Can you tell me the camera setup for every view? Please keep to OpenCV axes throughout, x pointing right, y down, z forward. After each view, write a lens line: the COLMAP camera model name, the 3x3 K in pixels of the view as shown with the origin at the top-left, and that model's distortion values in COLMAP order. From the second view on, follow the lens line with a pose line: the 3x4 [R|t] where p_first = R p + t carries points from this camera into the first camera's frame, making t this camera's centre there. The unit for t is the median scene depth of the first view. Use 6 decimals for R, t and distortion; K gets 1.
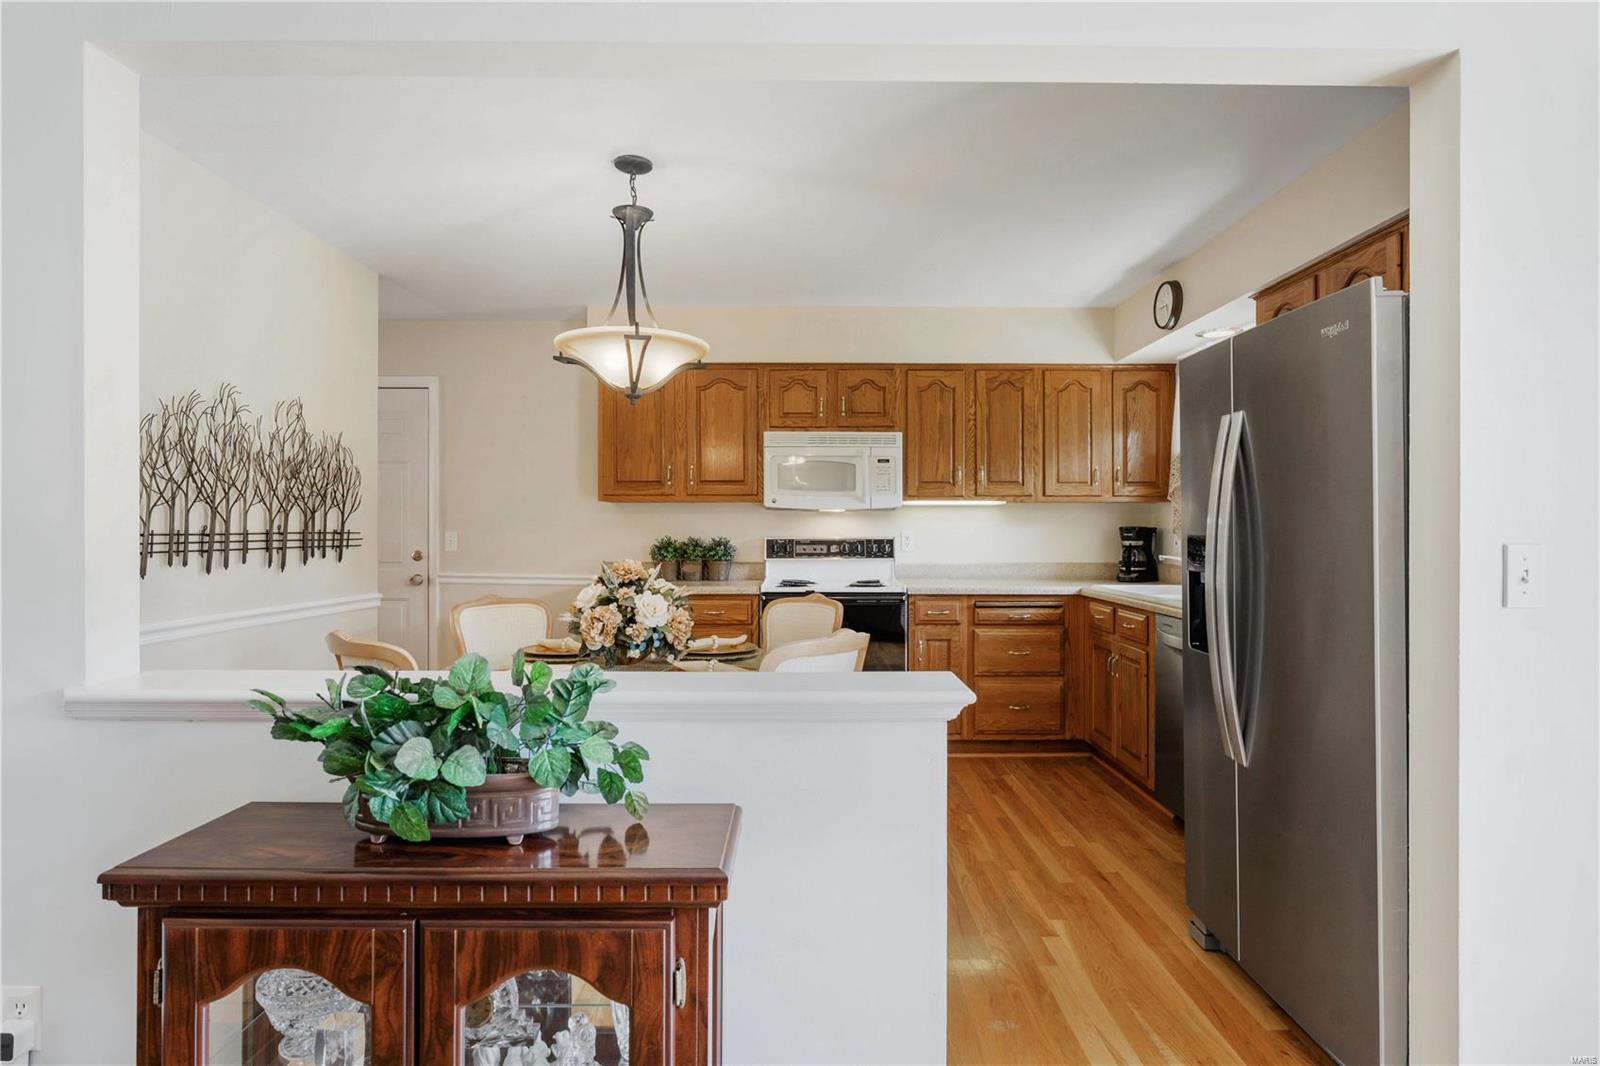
lens RADIAL K [[845.2, 0, 808.0], [0, 845.2, 528.0], [0, 0, 1]] dist [-0.024881, 0.000266]
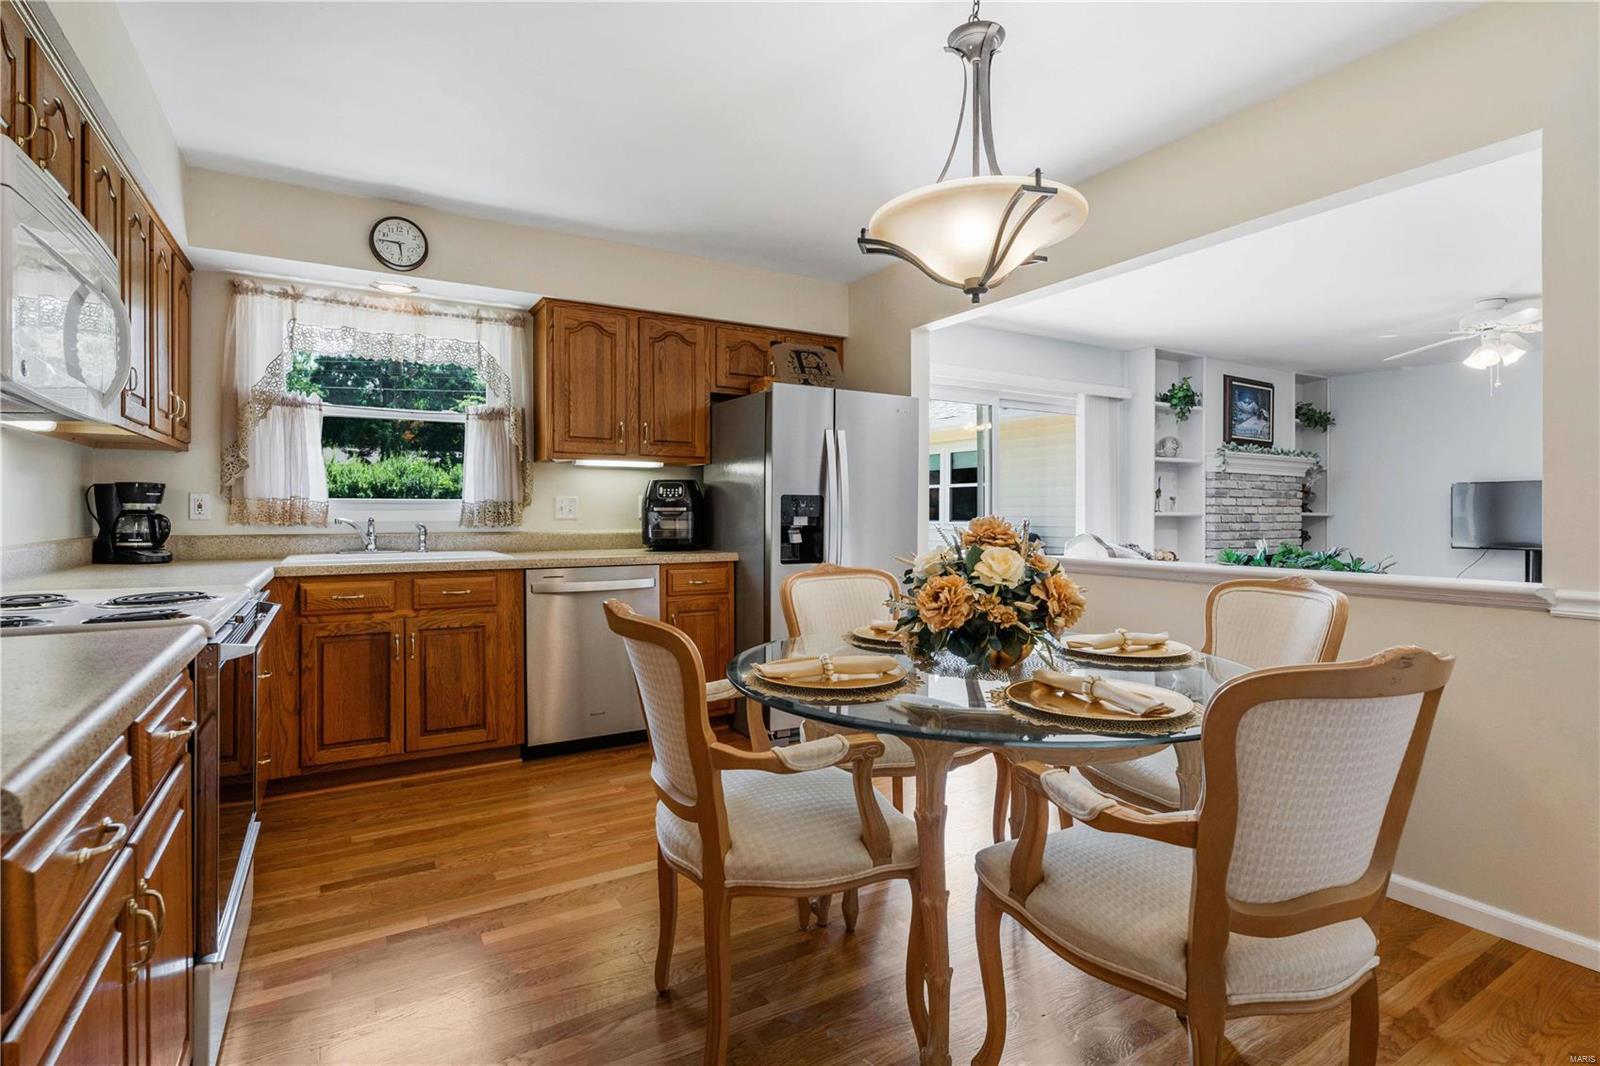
lens RADIAL K [[768.5, 0, 797.5], [0, 768.5, 515.1], [0, 0, 1]] dist [-0.015495, 0.019276]
pose [[-0.499549, -0.007810, 0.866250, -0.434482], [-0.005840, 0.999967, 0.005648, 0.019947], [-0.866266, -0.002237, -0.499579, 0.893495]]
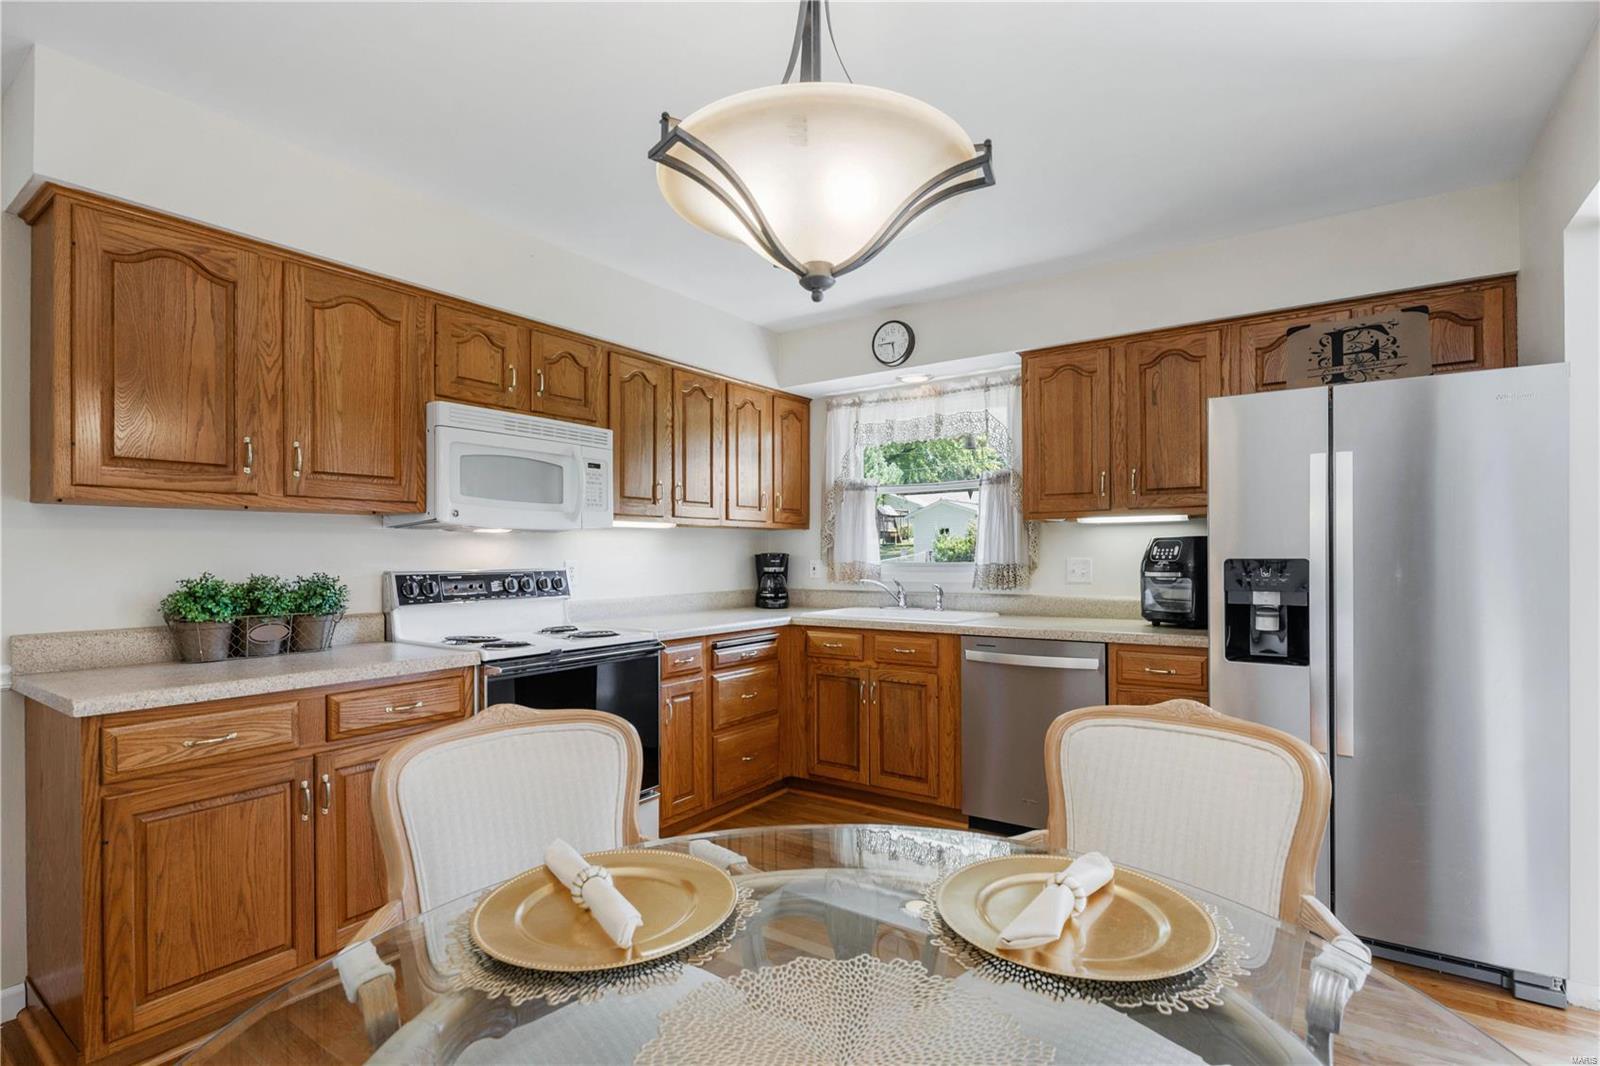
lens RADIAL K [[765.6, 0, 803.5], [0, 765.6, 543.9], [0, 0, 1]] dist [-0.000463, 0.000198]
pose [[0.570928, 0.007285, 0.820968, -0.357841], [0.003953, 0.999925, -0.011622, -0.001689], [-0.820990, 0.009880, 0.570856, 0.460713]]
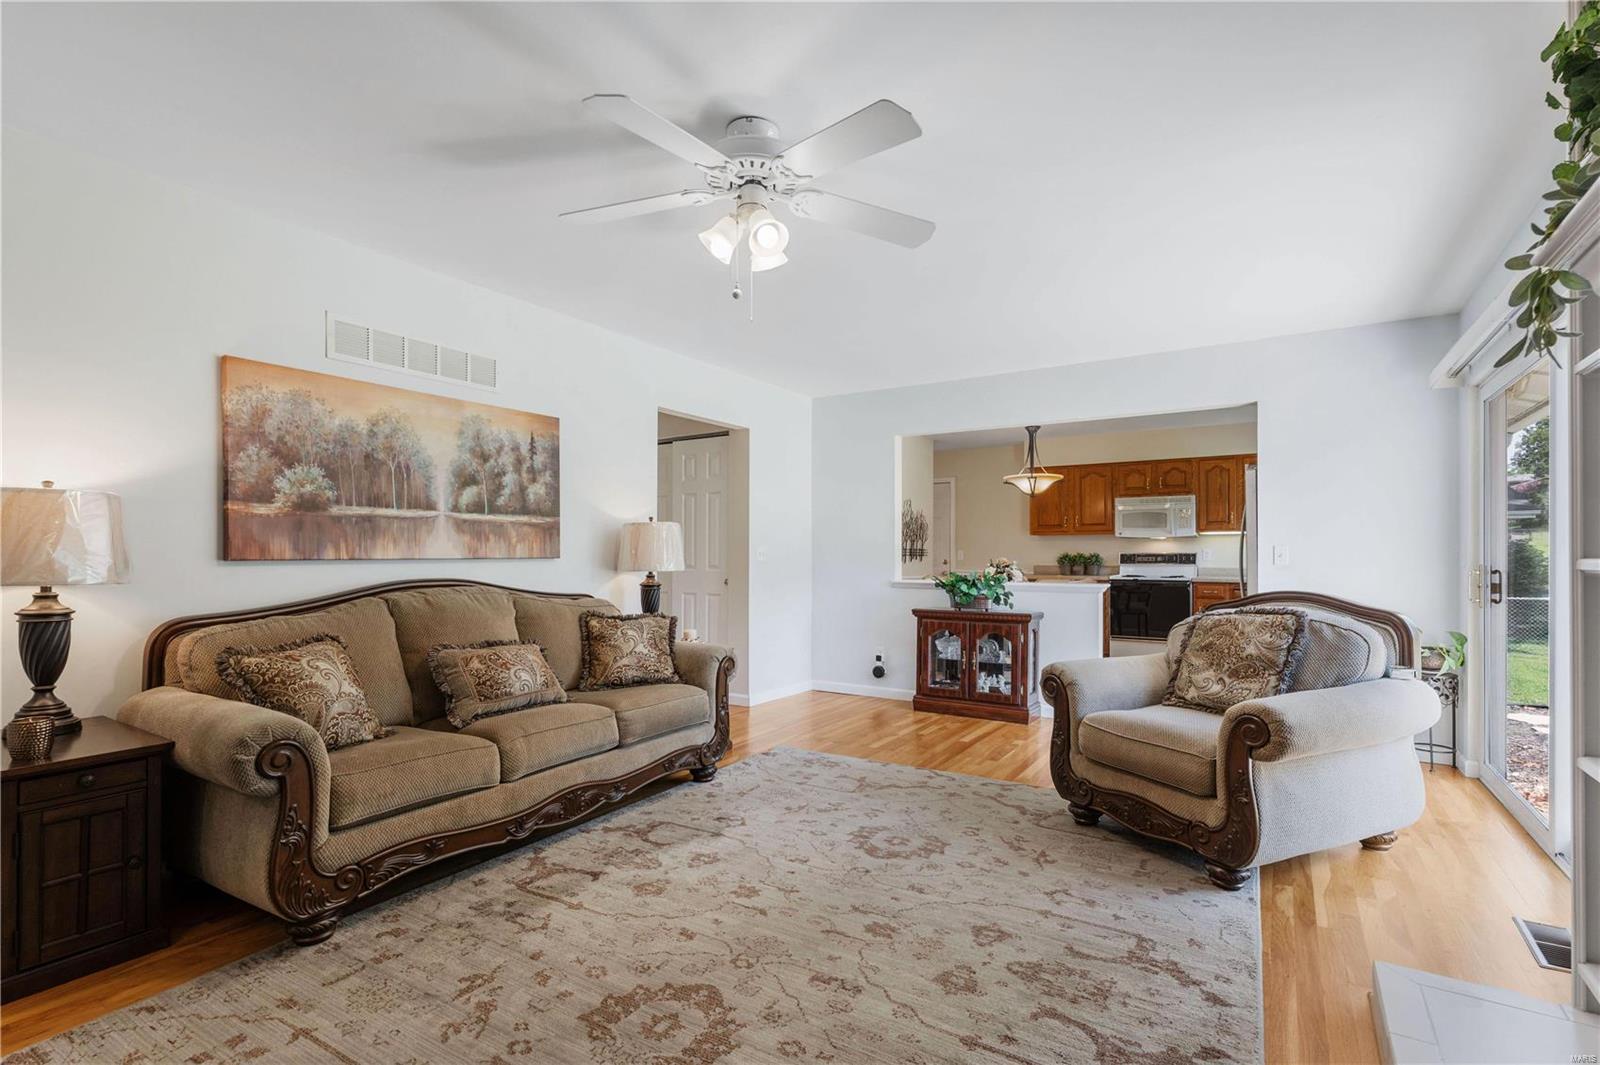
lens RADIAL K [[737.4, 0, 801.5], [0, 737.4, 551.5], [0, 0, 1]] dist [-0.002413, -0.000281]
pose [[0.832530, -0.003193, -0.553970, 0.285610], [0.000584, 0.999988, -0.004886, 0.016677], [0.553979, 0.003744, 0.832522, -0.809405]]
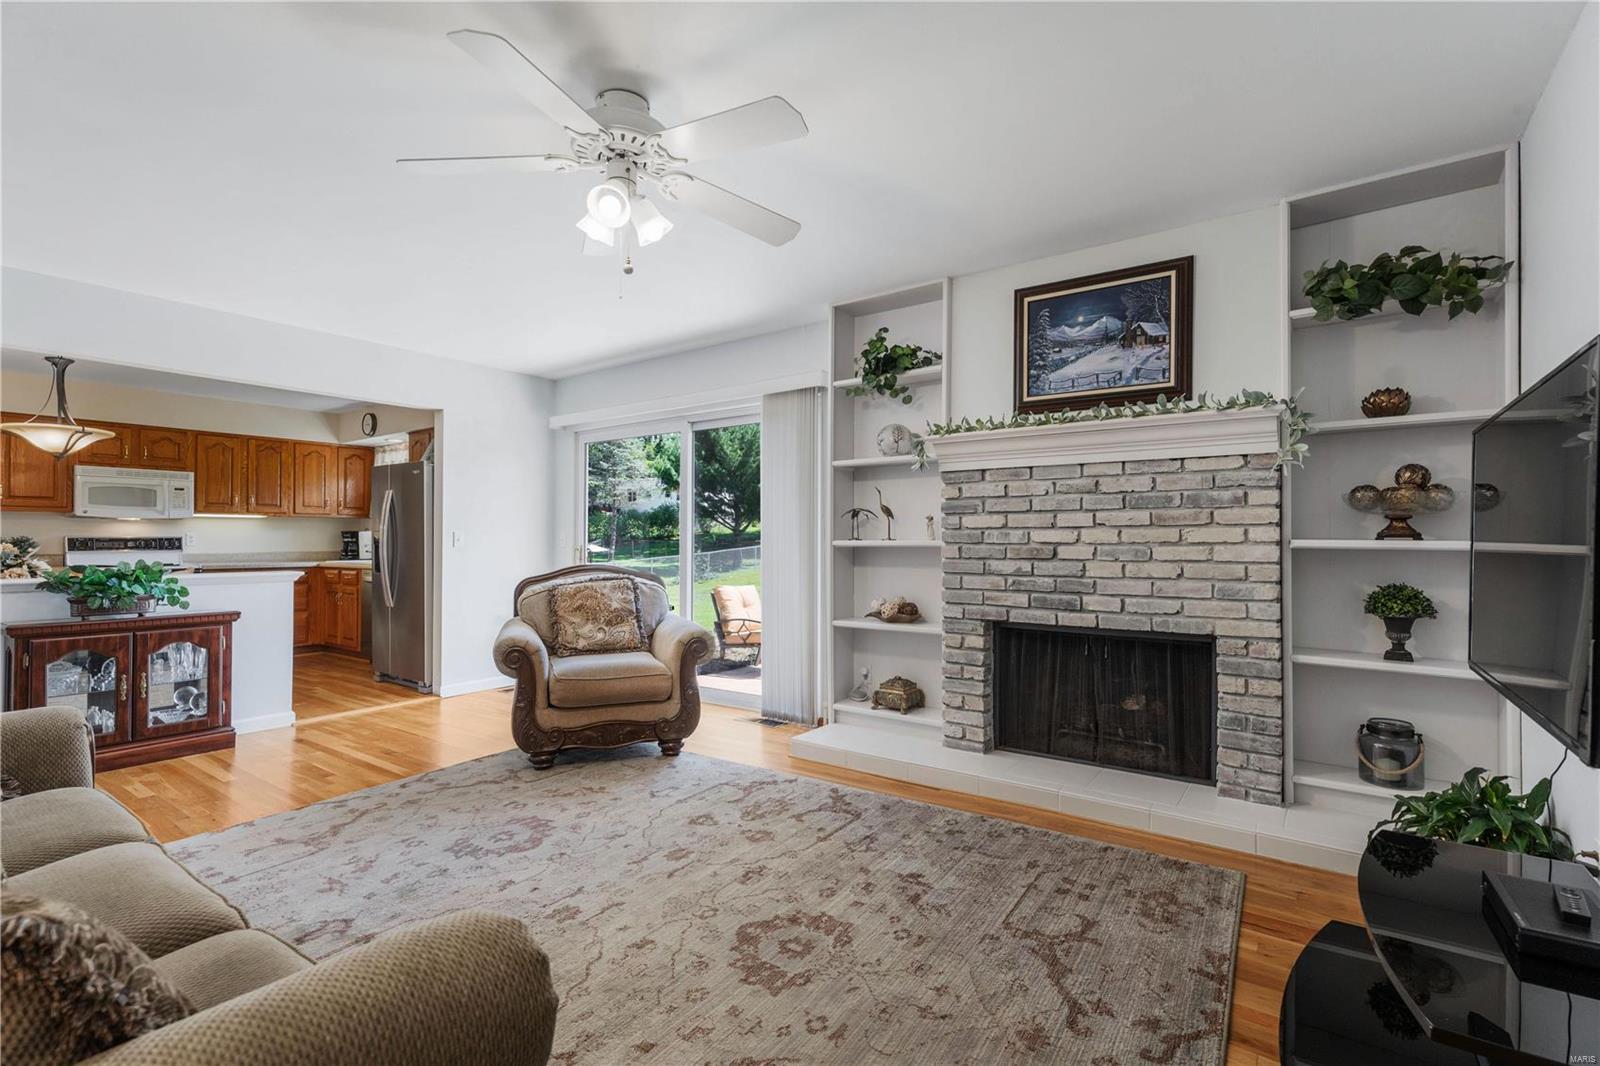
lens RADIAL K [[725.3, 0, 808.7], [0, 725.3, 531.3], [0, 0, 1]] dist [0.001593, 0.000788]
pose [[0.593232, 0.007834, 0.804993, -0.314587], [0.000558, 0.999948, -0.010142, 0.016351], [-0.805031, 0.006466, 0.593197, -0.796976]]
